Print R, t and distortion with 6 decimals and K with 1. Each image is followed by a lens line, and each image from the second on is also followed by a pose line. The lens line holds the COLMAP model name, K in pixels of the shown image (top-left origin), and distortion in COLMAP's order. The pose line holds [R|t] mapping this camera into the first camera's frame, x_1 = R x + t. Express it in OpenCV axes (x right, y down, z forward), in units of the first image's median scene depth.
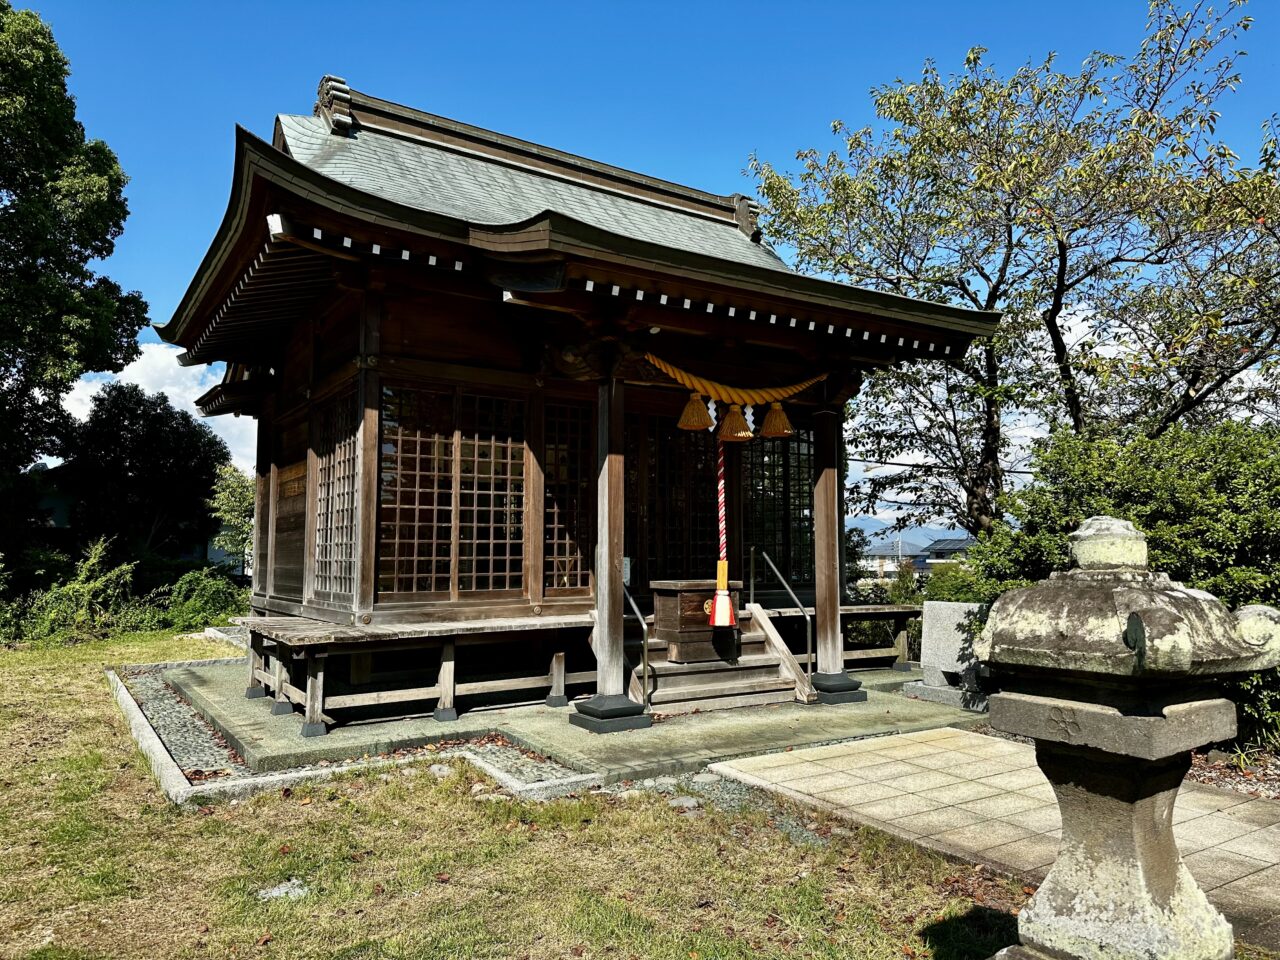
lens RADIAL K [[915.7, 0, 647.5], [0, 915.7, 480.7], [0, 0, 1]] dist [0.037317, -0.047189]
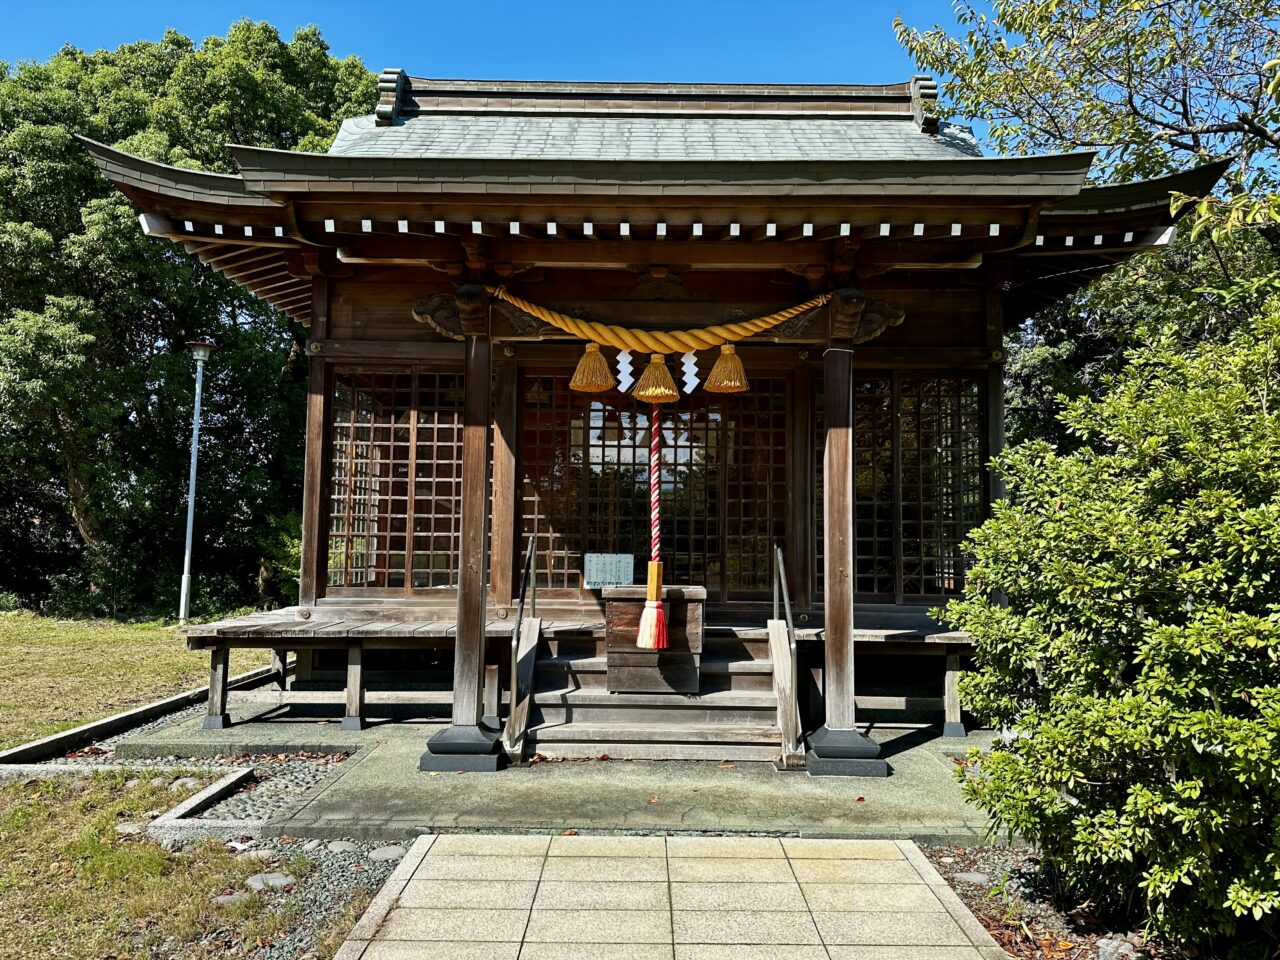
lens RADIAL K [[915.7, 0, 640.0], [0, 915.7, 468.9], [0, 0, 1]] dist [0.037317, -0.047189]
pose [[0.824907, -0.034519, -0.564213, 0.503548], [0.032874, 0.999374, -0.013079, 0.020772], [0.564312, -0.007759, 0.825525, 0.374754]]
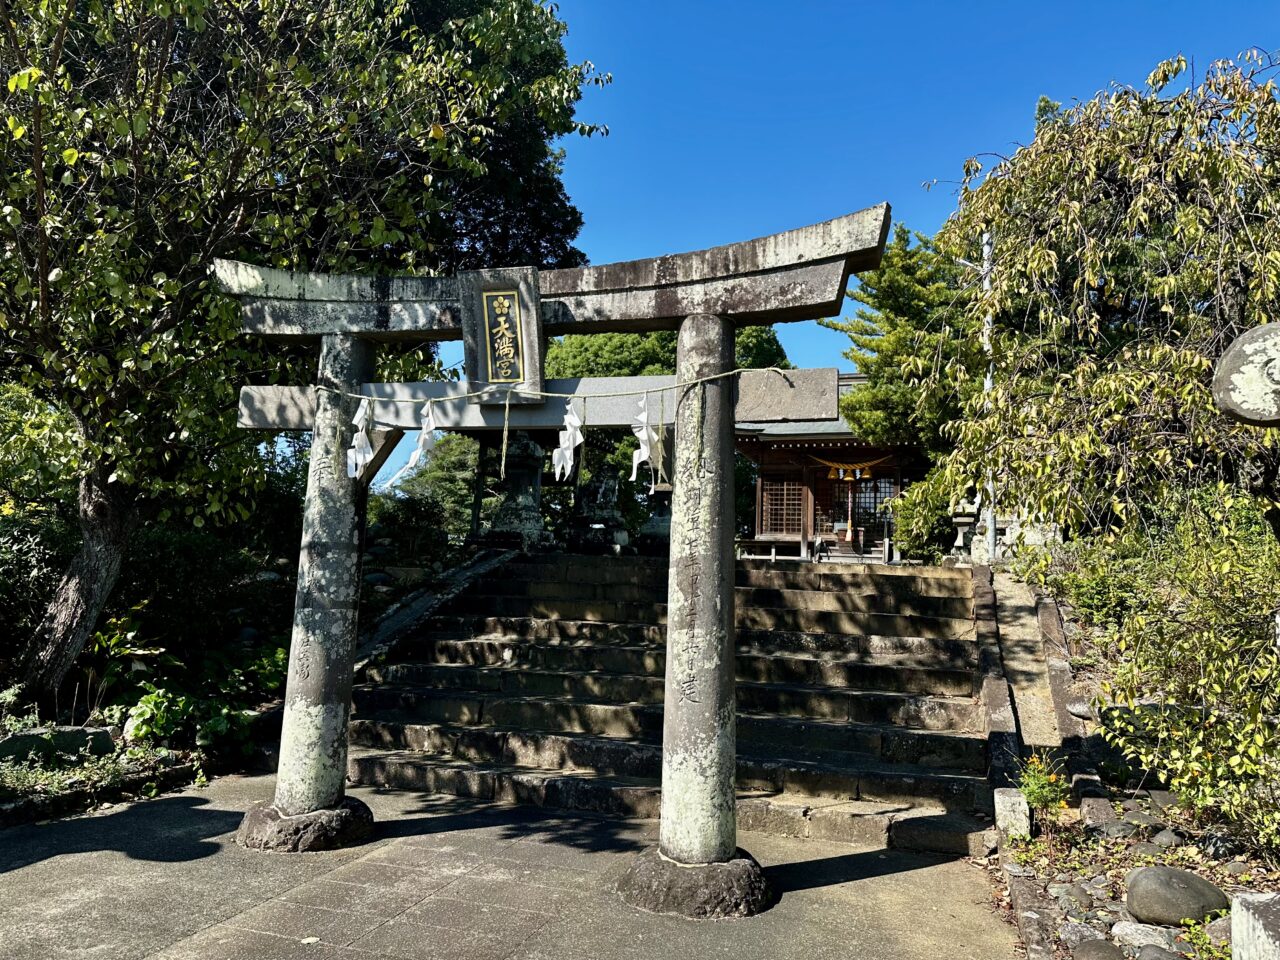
lens RADIAL K [[915.7, 0, 643.2], [0, 915.7, 474.3], [0, 0, 1]] dist [0.037317, -0.047189]
pose [[0.625356, -0.076329, -0.776598, 2.083500], [0.029777, 0.996814, -0.073995, 0.143390], [0.779772, 0.023148, 0.625636, -1.501885]]
